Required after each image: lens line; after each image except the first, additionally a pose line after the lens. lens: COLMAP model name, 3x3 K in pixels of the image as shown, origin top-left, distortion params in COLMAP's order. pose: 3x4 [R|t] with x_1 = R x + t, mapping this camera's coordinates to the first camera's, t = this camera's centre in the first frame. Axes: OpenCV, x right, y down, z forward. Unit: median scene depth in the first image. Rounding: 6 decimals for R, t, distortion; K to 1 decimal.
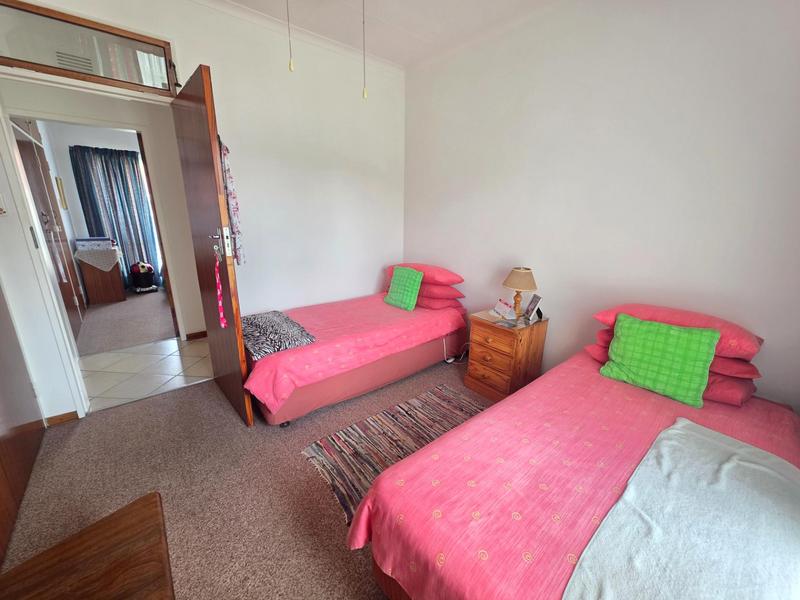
lens RADIAL K [[317.7, 0, 403.6], [0, 317.7, 299.2], [0, 0, 1]] dist [0.000261, 0.000483]
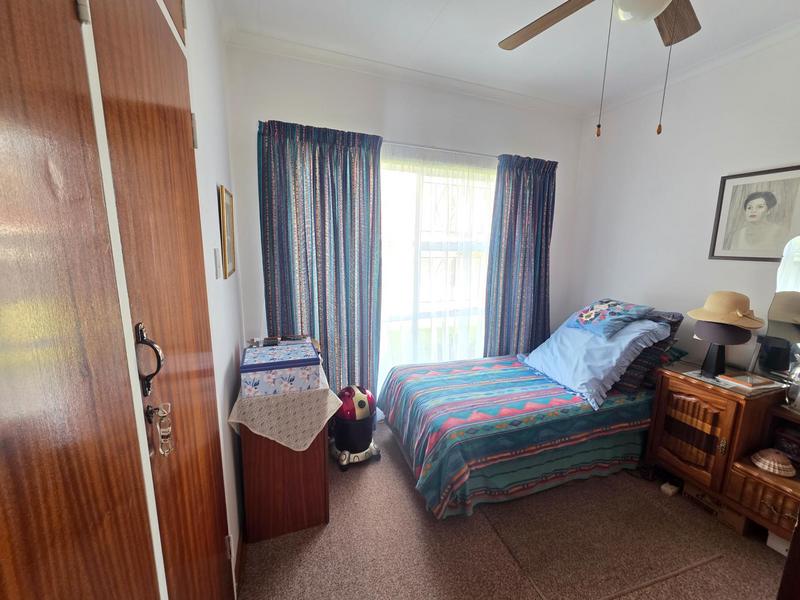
lens RADIAL K [[317.7, 0, 396.1], [0, 317.7, 298.1], [0, 0, 1]] dist [0.000261, 0.000483]
pose [[0.936758, 0.051412, -0.346181, -0.698842], [-0.087426, 0.992167, -0.089226, -0.222437], [0.338882, 0.113848, 0.933915, 0.670363]]
